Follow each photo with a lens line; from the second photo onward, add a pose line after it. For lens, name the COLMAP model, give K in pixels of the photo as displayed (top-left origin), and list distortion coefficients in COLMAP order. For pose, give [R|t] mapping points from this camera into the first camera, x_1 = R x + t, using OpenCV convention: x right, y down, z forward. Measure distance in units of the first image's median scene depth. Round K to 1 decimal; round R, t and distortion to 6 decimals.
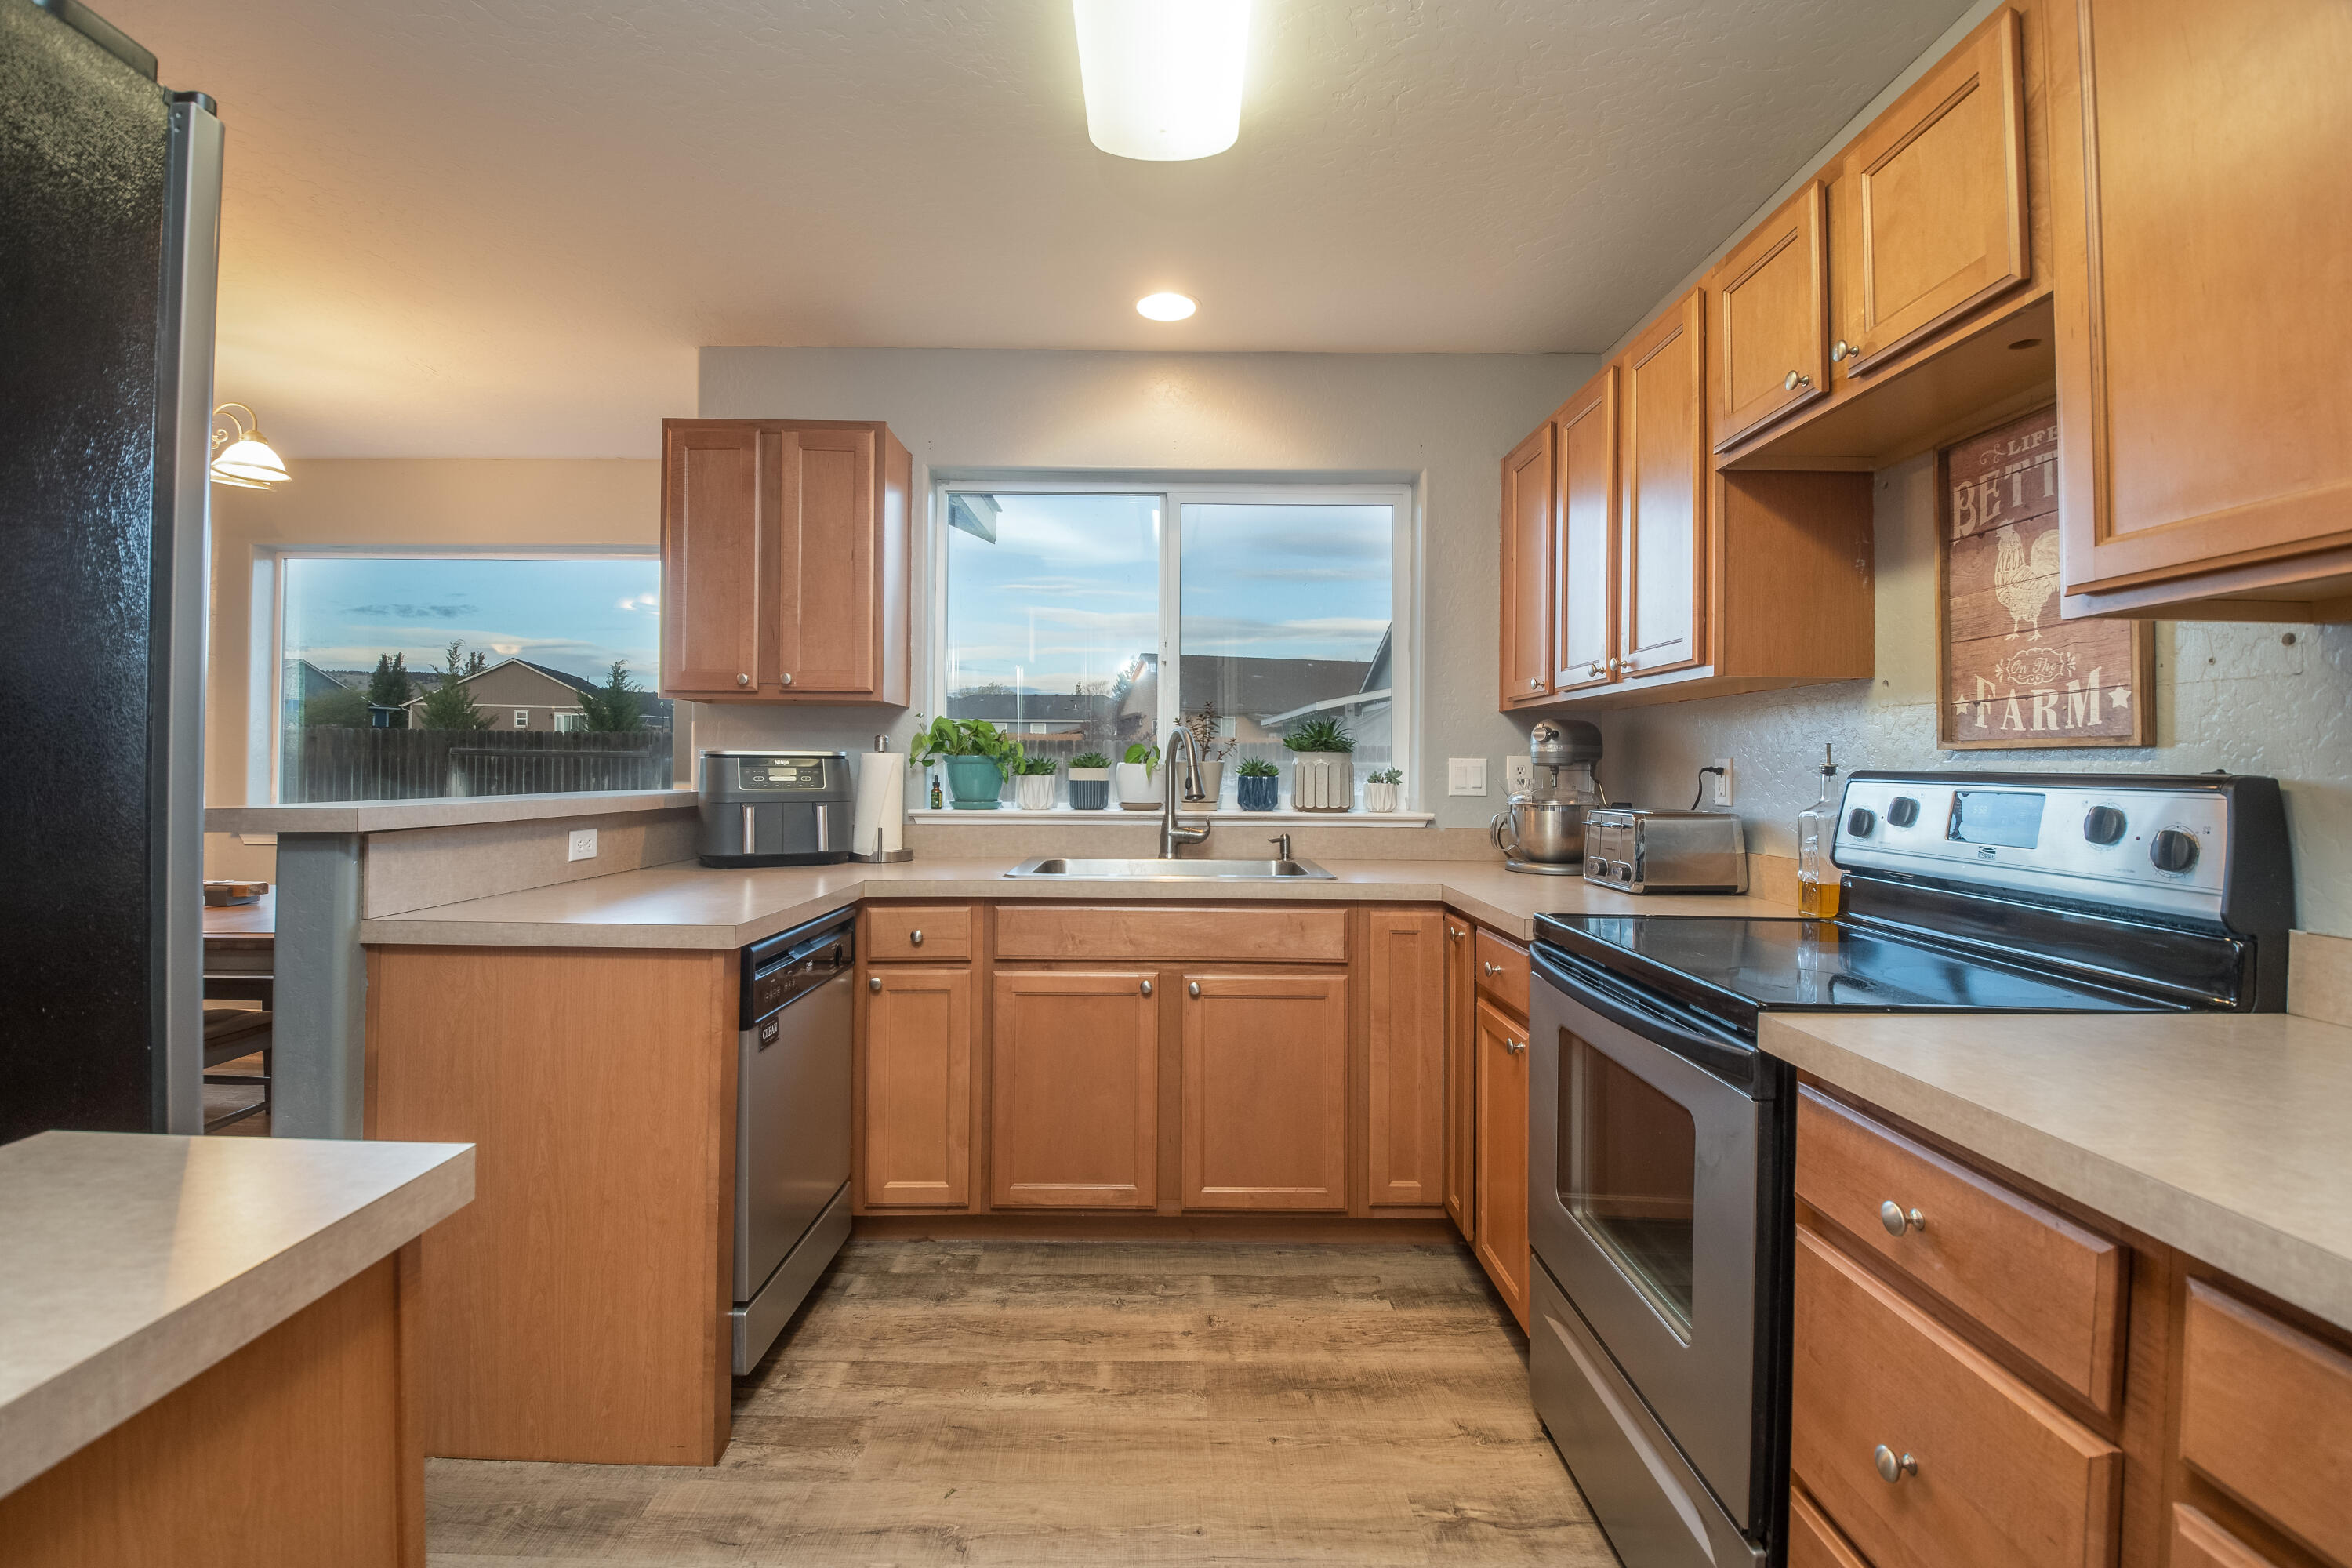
lens RADIAL K [[1046.6, 0, 1175.6], [0, 1046.6, 770.6], [0, 0, 1]] dist [0.002858, -0.019482]
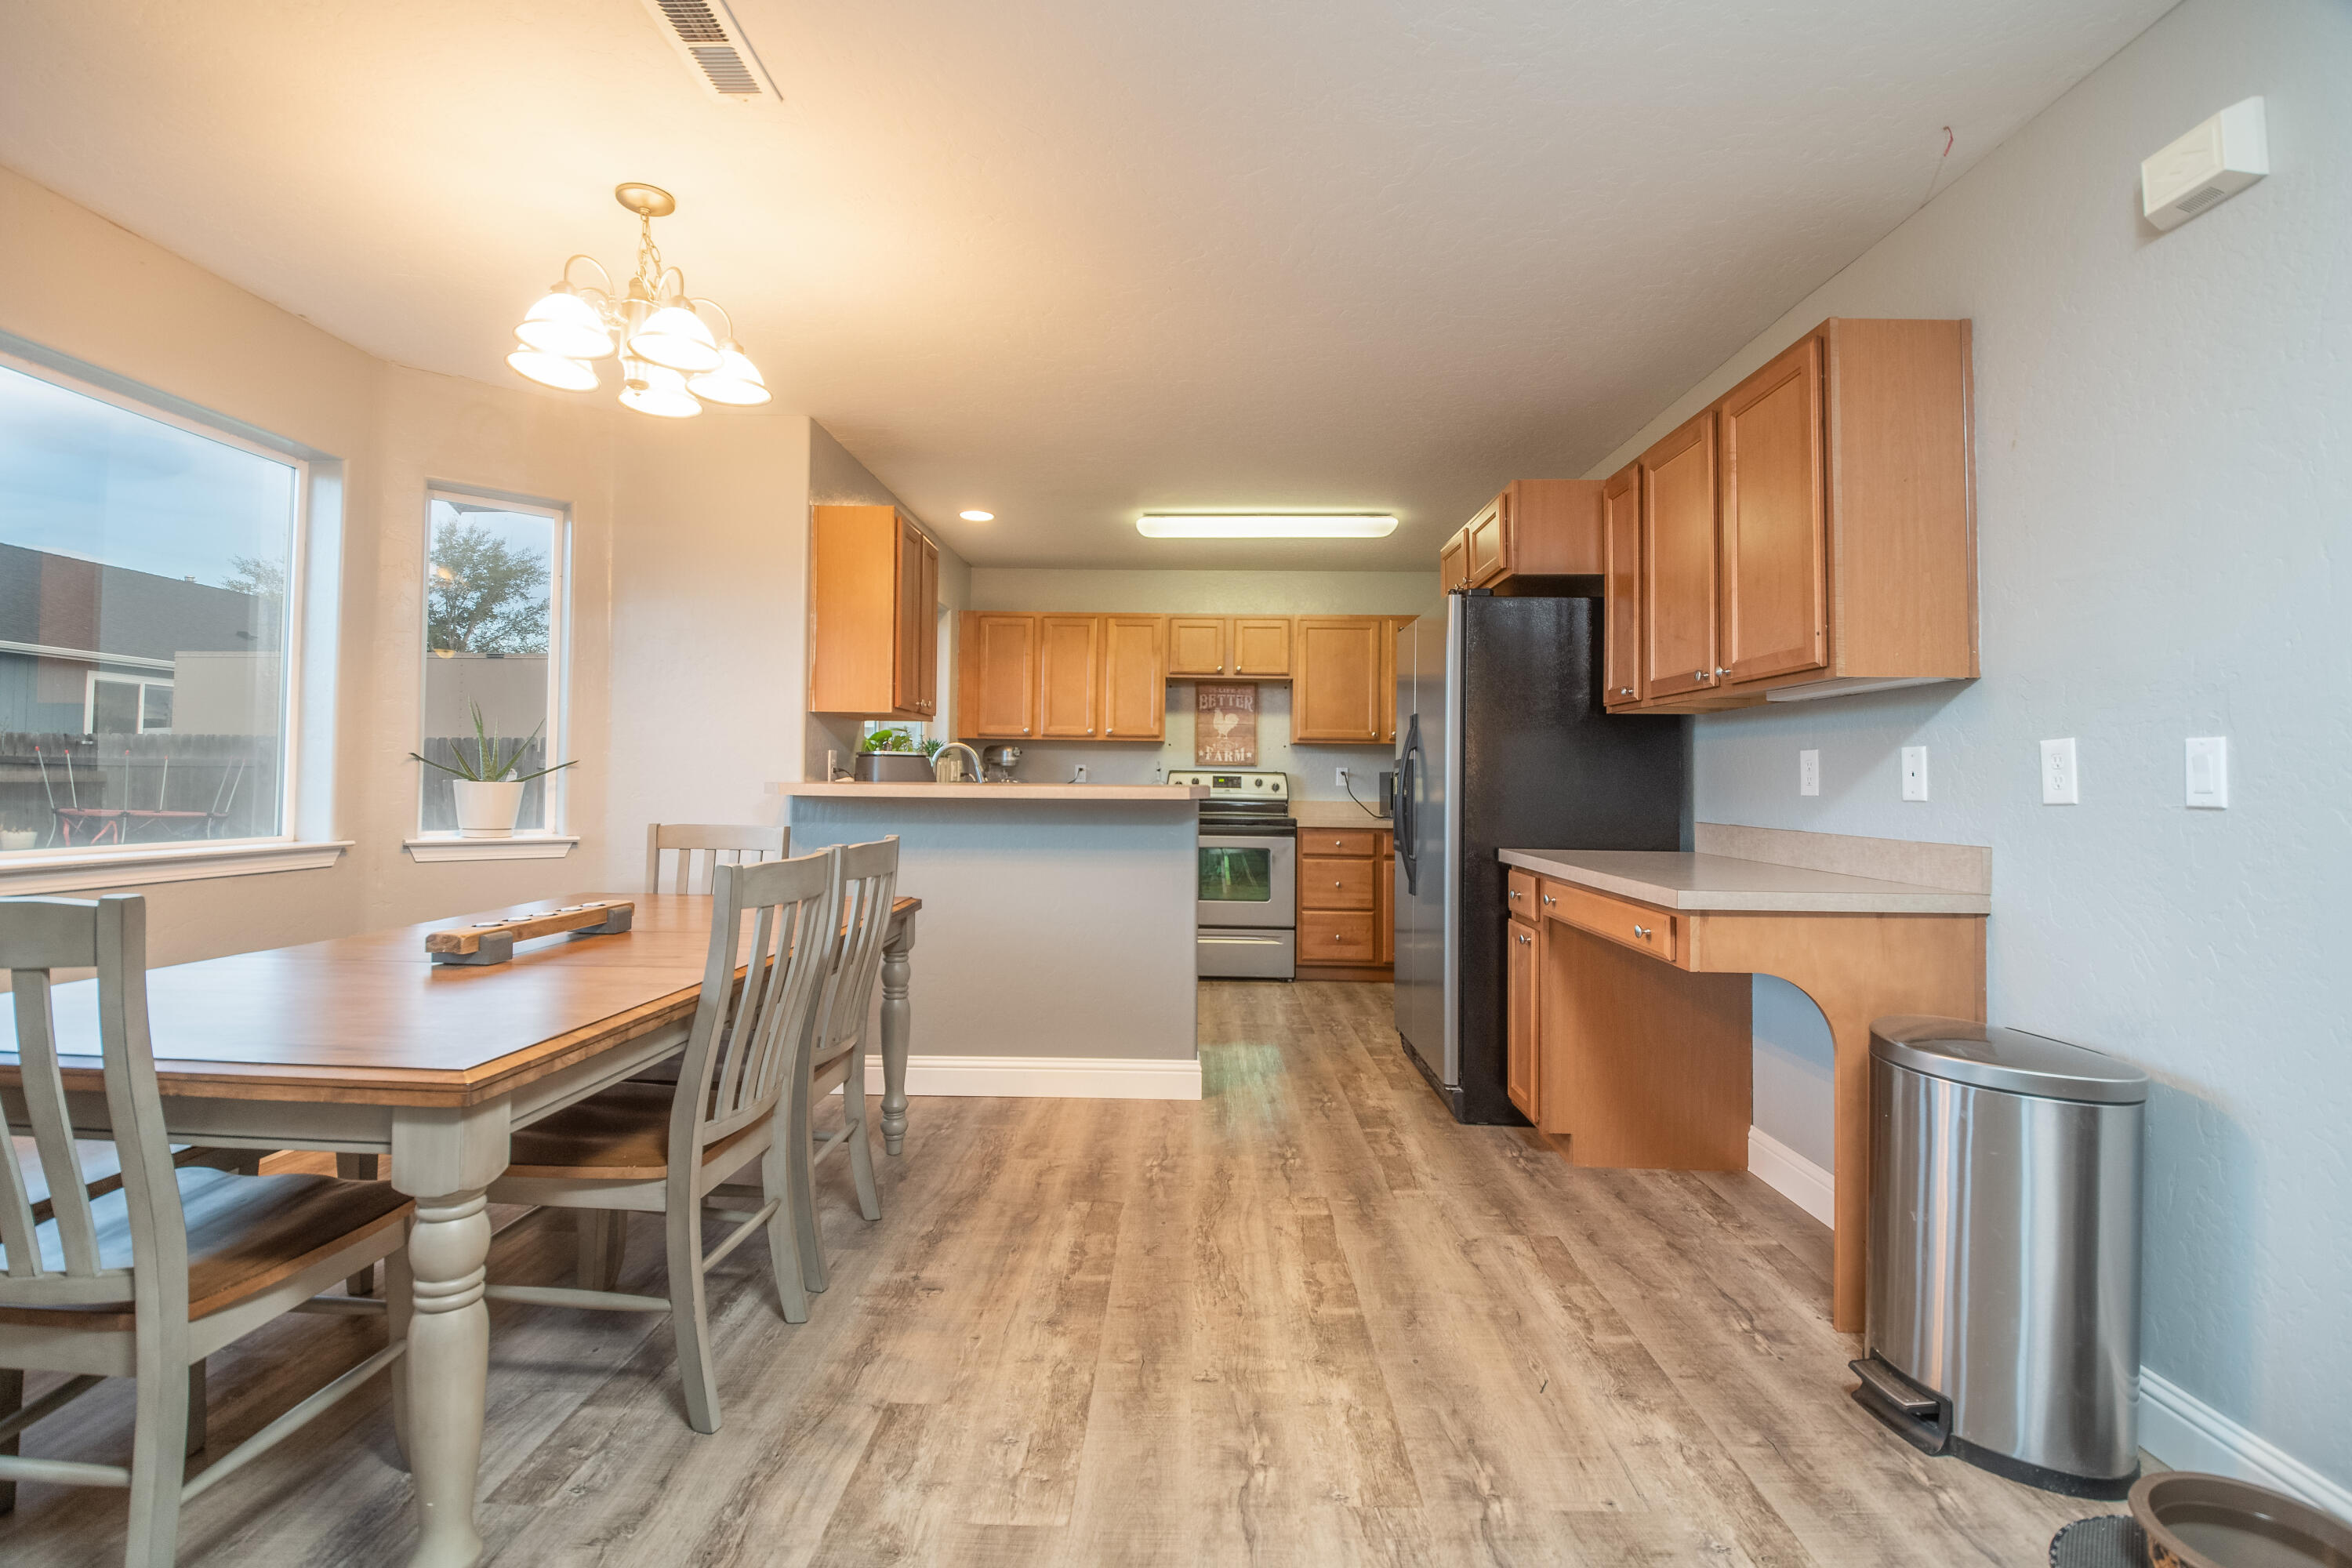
lens RADIAL K [[1046.6, 0, 1175.6], [0, 1046.6, 770.6], [0, 0, 1]] dist [0.002858, -0.019482]
pose [[0.037131, 0.002163, 0.999308, -3.008159], [-0.006486, 0.999977, -0.001923, 0.007900], [-0.999289, -0.006410, 0.037145, 0.943038]]
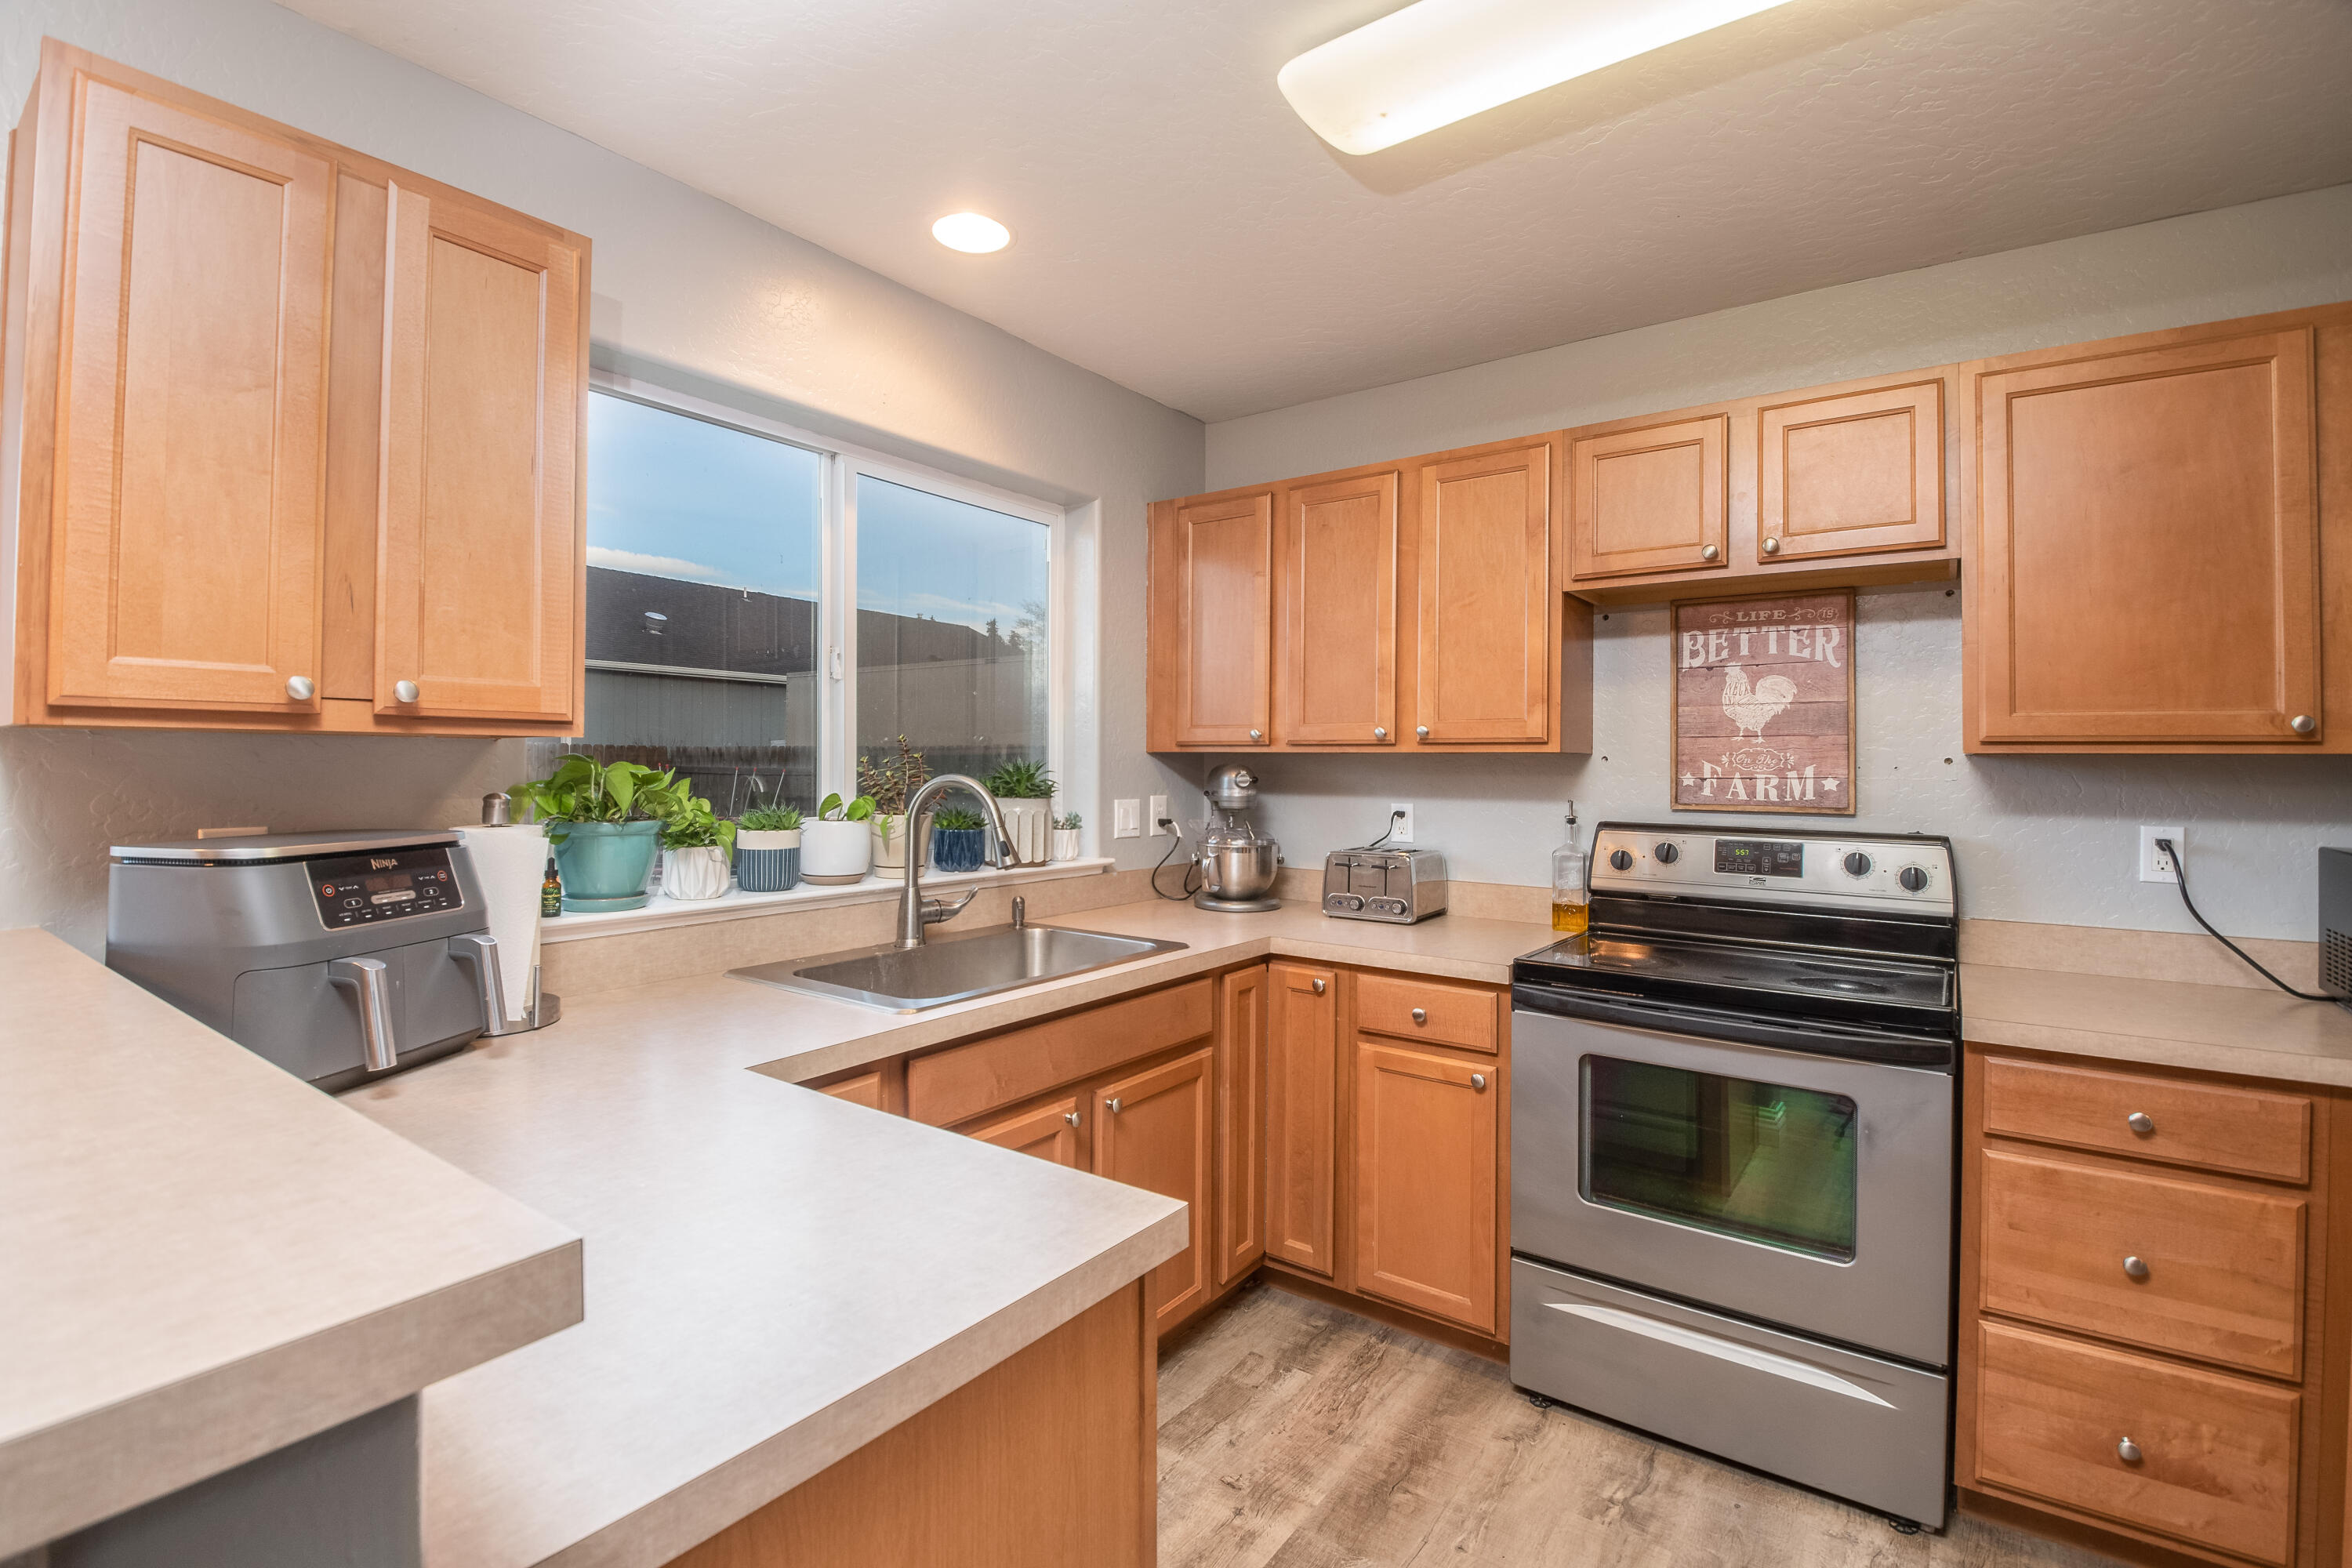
lens RADIAL K [[1046.6, 0, 1175.6], [0, 1046.6, 770.6], [0, 0, 1]] dist [0.002858, -0.019482]
pose [[0.600969, -0.007938, 0.799233, -0.878264], [0.000672, 0.999955, 0.009426, -0.089752], [-0.799272, -0.005128, 0.600947, 0.681663]]
